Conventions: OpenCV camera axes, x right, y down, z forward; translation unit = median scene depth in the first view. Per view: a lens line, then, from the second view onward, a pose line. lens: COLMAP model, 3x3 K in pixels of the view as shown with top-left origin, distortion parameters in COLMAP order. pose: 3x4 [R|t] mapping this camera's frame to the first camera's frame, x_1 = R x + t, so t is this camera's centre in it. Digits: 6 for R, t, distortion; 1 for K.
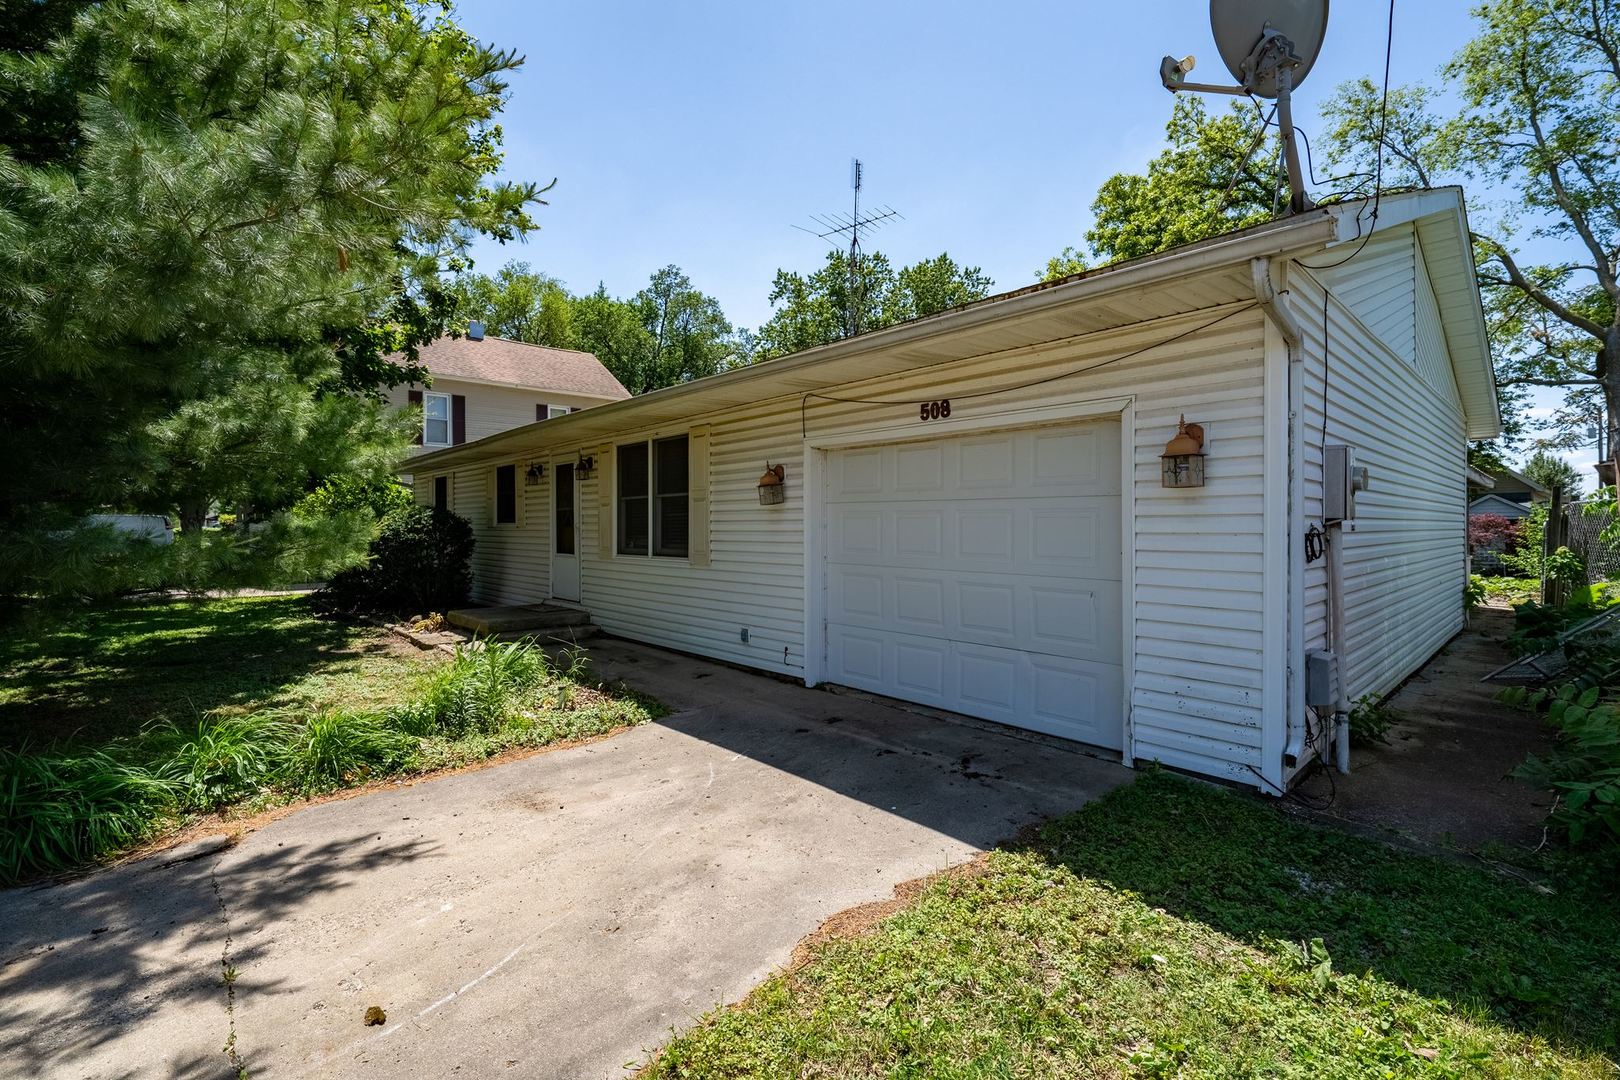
lens RADIAL K [[735.1, 0, 812.7], [0, 735.1, 541.2], [0, 0, 1]] dist [0.005389, 0.000109]
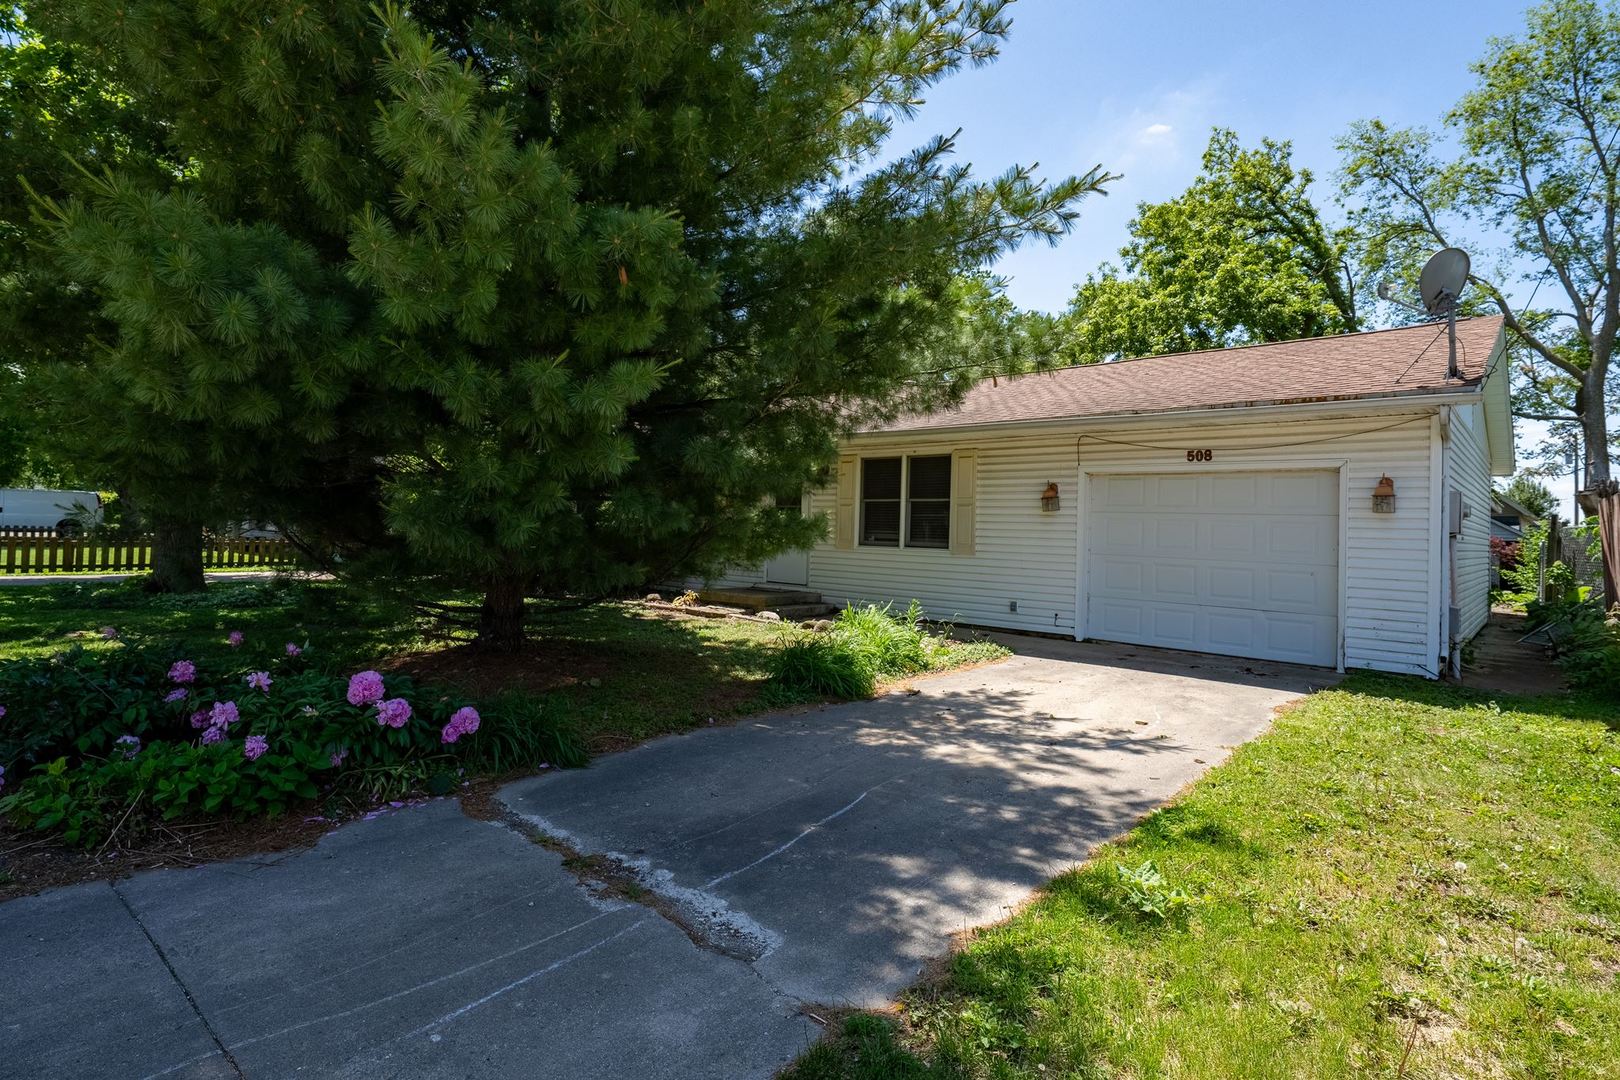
lens RADIAL K [[860.6, 0, 810.9], [0, 860.6, 524.4], [0, 0, 1]] dist [0.003857, 0.001039]
pose [[0.995186, 0.030576, 0.093112, -0.177492], [-0.028203, 0.999246, -0.026691, 0.008426], [-0.093858, 0.023936, 0.995298, -0.158818]]
